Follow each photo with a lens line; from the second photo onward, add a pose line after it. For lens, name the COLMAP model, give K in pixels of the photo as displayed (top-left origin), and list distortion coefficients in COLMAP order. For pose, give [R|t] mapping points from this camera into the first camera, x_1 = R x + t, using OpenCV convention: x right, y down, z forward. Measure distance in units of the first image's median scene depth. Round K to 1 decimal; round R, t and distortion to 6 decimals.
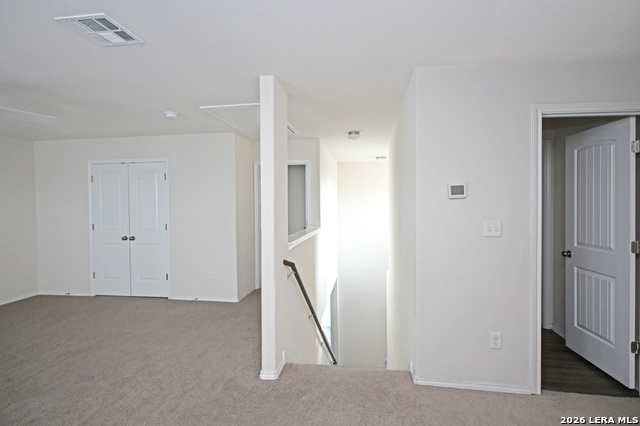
lens RADIAL K [[319.9, 0, 320.7], [0, 319.9, 205.2], [0, 0, 1]] dist [-0.017665, 0.006594]
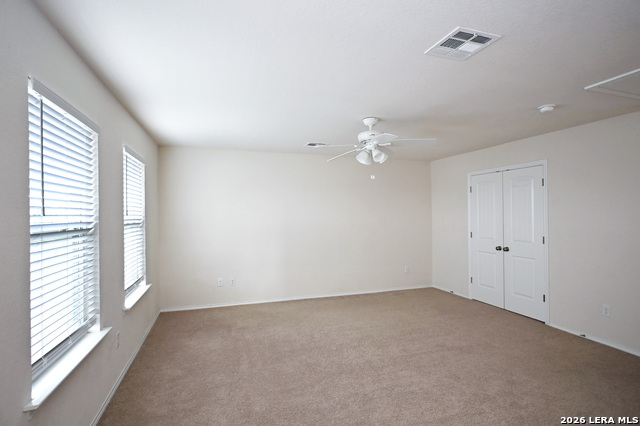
lens RADIAL K [[319.9, 0, 323.0], [0, 319.9, 211.7], [0, 0, 1]] dist [-0.017665, 0.006594]
pose [[0.451285, 0.003342, -0.892374, 0.016684], [-0.004957, 0.999987, 0.001238, -0.009891], [0.892366, 0.003864, 0.451296, 0.103975]]
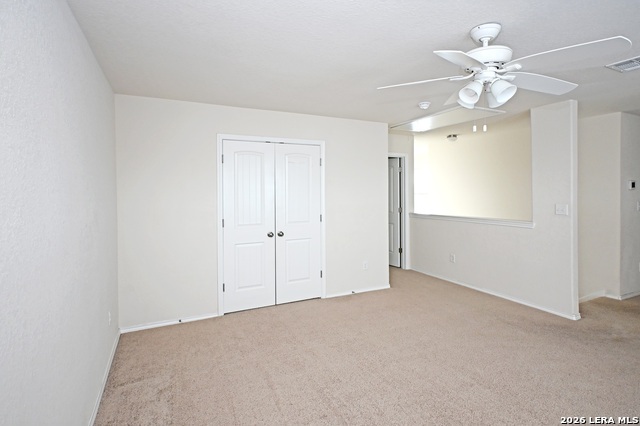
lens RADIAL K [[319.9, 0, 337.9], [0, 319.9, 186.7], [0, 0, 1]] dist [-0.017665, 0.006594]
pose [[0.821489, 0.013006, 0.570077, -1.298475], [-0.005314, 0.999871, -0.015154, -0.009917], [-0.570200, 0.009419, 0.821452, 0.314434]]
